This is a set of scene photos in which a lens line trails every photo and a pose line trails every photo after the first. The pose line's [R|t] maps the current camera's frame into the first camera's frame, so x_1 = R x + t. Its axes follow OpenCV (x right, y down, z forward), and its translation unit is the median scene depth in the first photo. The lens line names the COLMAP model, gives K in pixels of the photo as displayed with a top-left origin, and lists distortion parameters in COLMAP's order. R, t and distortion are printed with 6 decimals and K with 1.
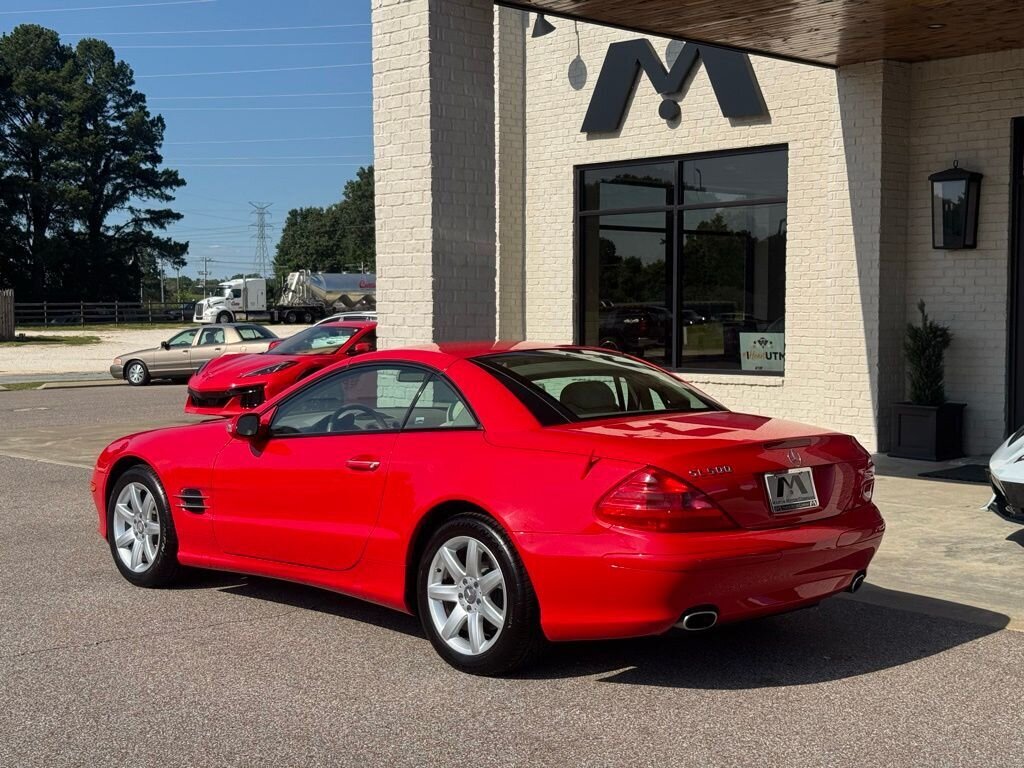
lens RADIAL K [[1417.1, 0, 505.7], [0, 1417.1, 388.1], [0, 0, 1]] dist [0.208706, -0.463883]
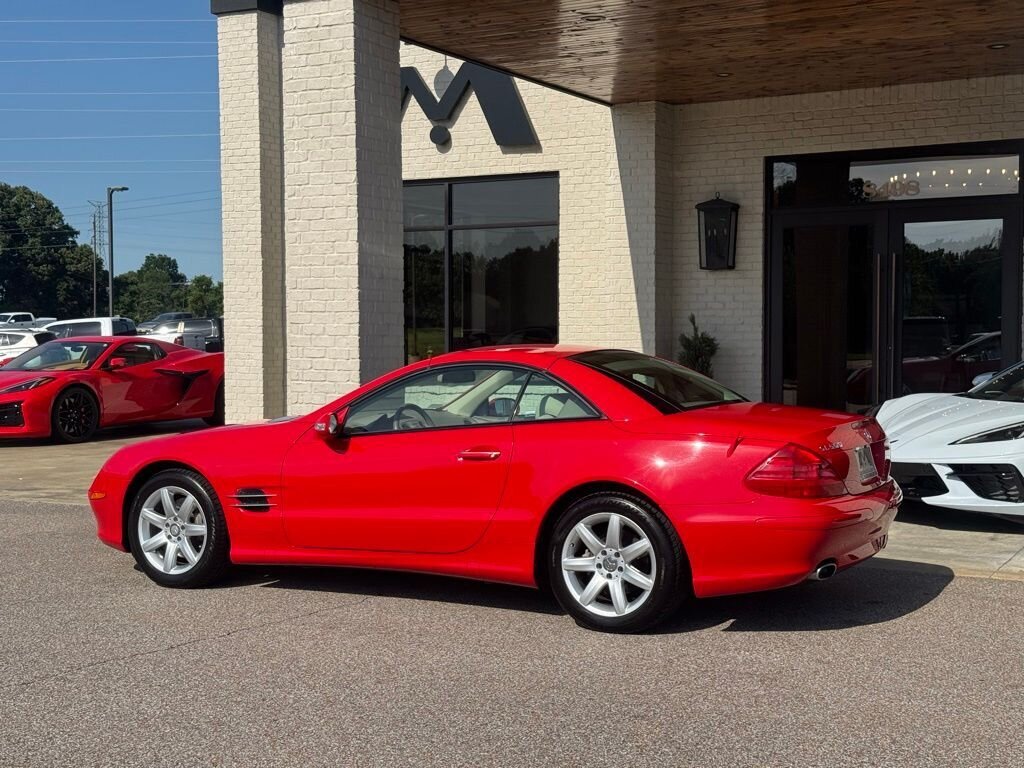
lens RADIAL K [[1419.8, 0, 509.1], [0, 1419.8, 387.6], [0, 0, 1]] dist [0.197040, -0.397208]
pose [[0.952658, -0.015505, 0.303648, -0.190522], [0.019863, 0.999739, -0.011268, 0.006688], [-0.303394, 0.016766, 0.952718, -0.026638]]
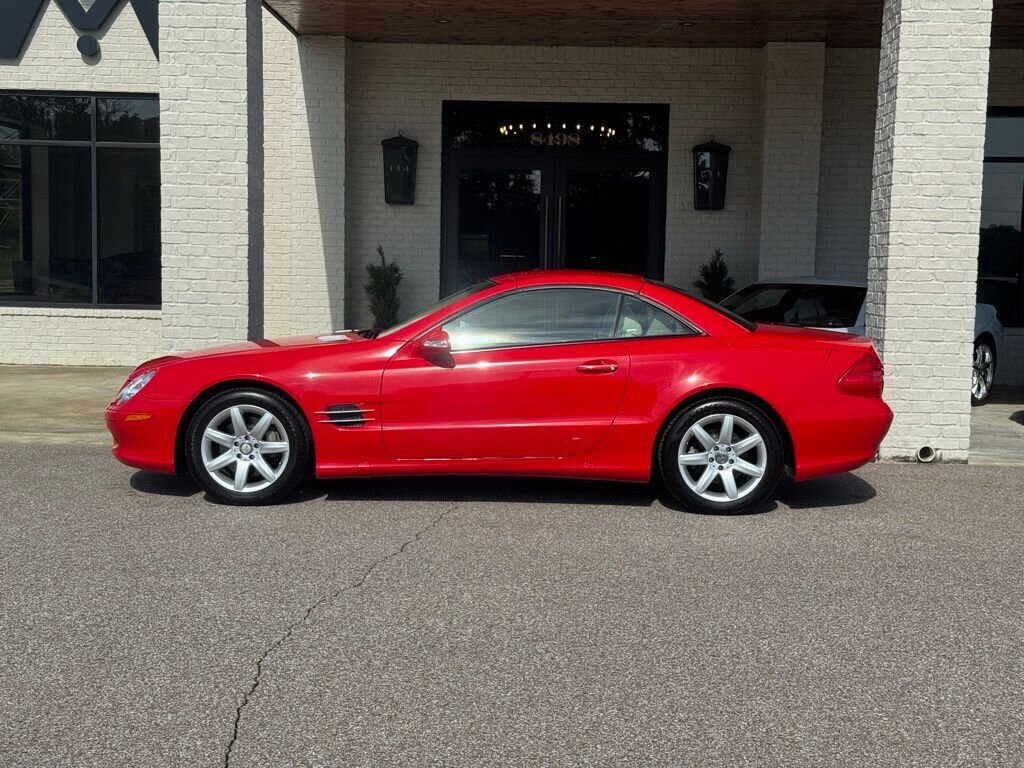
lens RADIAL K [[1418.4, 0, 512.0], [0, 1418.4, 384.0], [0, 0, 1]] dist [0.189515, -0.355139]
pose [[0.706499, -0.044120, 0.706337, -0.474576], [0.020264, 0.998907, 0.042126, 0.006663], [-0.707423, -0.015448, 0.706621, 0.082512]]
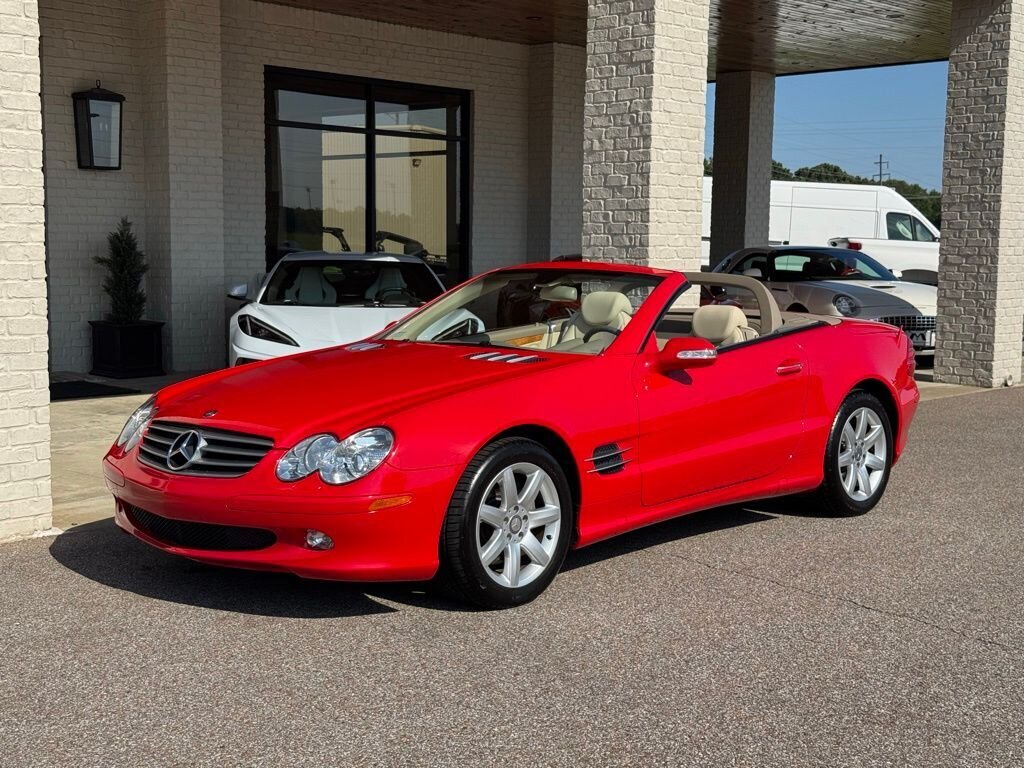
lens RADIAL K [[1427.3, 0, 508.8], [0, 1427.3, 383.4], [0, 0, 1]] dist [0.201313, -0.426917]
pose [[-0.058411, -0.098098, 0.993461, -0.541693], [0.048270, 0.993719, 0.100962, -0.025651], [-0.997125, 0.053852, -0.053308, 0.587179]]
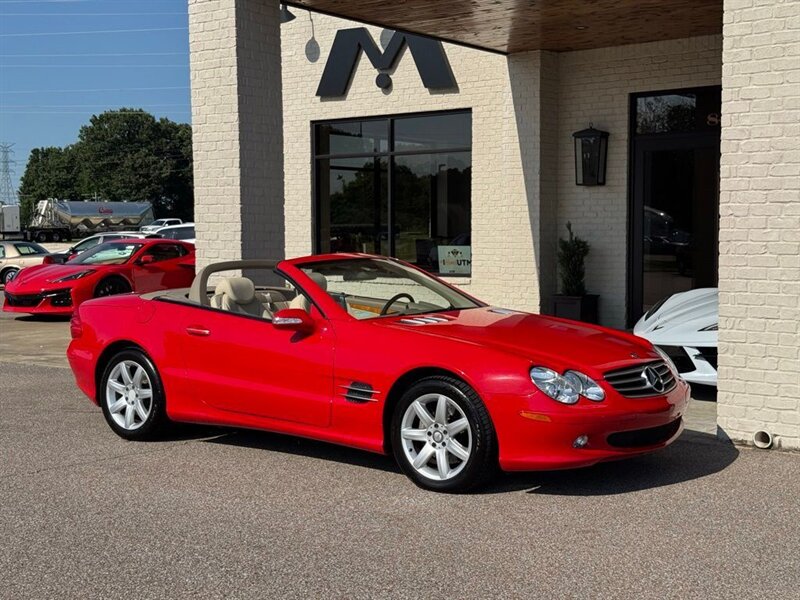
lens RADIAL K [[1109.2, 0, 397.7], [0, 1109.2, 302.9], [0, 0, 1]] dist [0.197040, -0.397208]
pose [[0.986495, -0.014646, 0.163133, -0.056147], [0.013081, 0.999858, 0.010662, 0.004605], [-0.163266, -0.008384, 0.986546, -0.052982]]
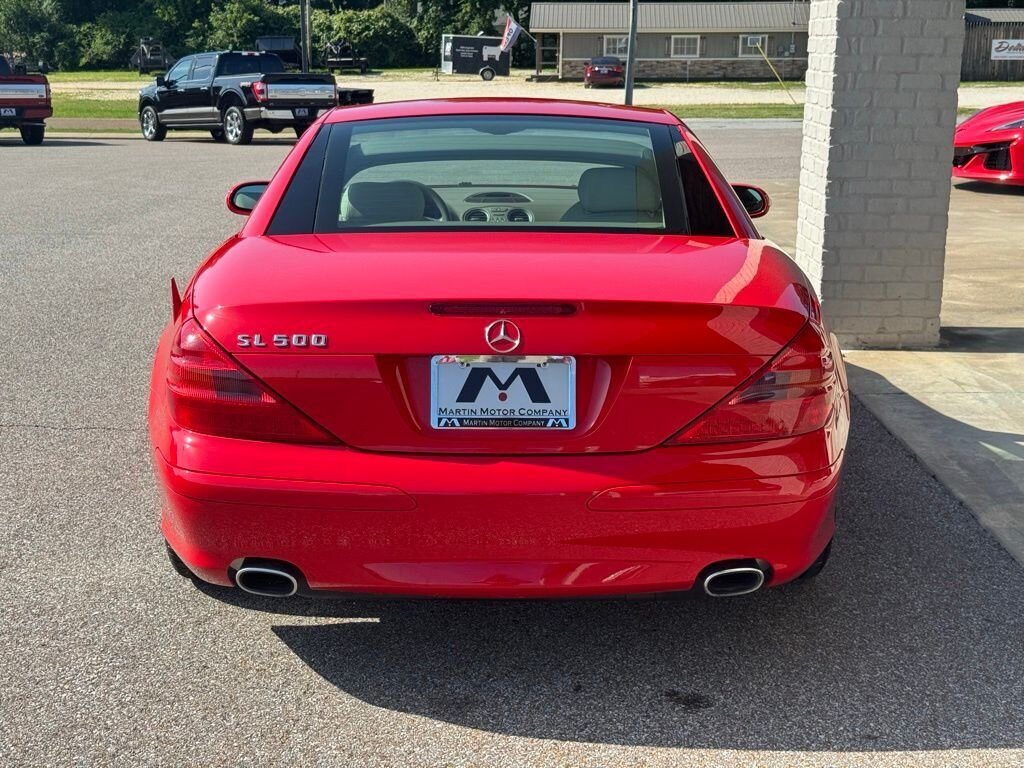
lens RADIAL K [[1415.7, 0, 512.0], [0, 1415.7, 384.0], [0, 0, 1]] dist [0.230395, -0.582195]
pose [[0.728458, 0.161641, -0.665749, 0.238023], [-0.042534, 0.980563, 0.191537, -0.015475], [0.683769, -0.111210, 0.721174, 0.256483]]
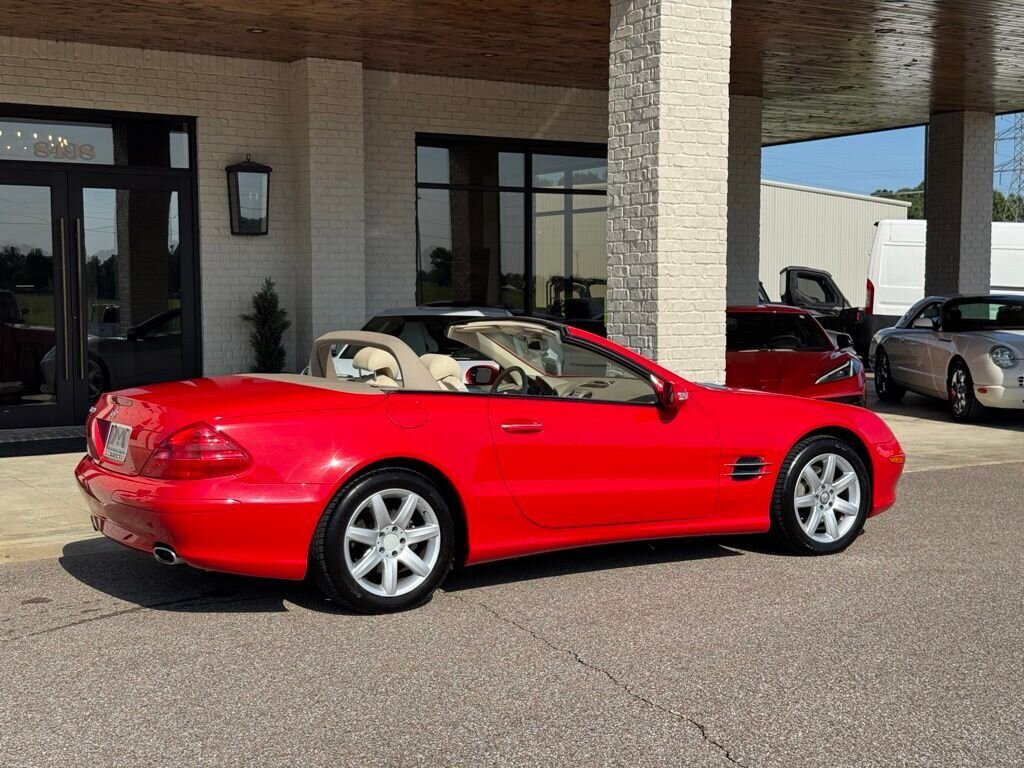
lens RADIAL K [[1427.3, 0, 508.8], [0, 1427.3, 383.4], [0, 0, 1]] dist [0.201313, -0.426917]
pose [[0.200631, -0.063411, 0.977612, -0.547399], [0.060205, 0.996815, 0.052301, -0.018127], [-0.977815, 0.048364, 0.203810, 0.399064]]
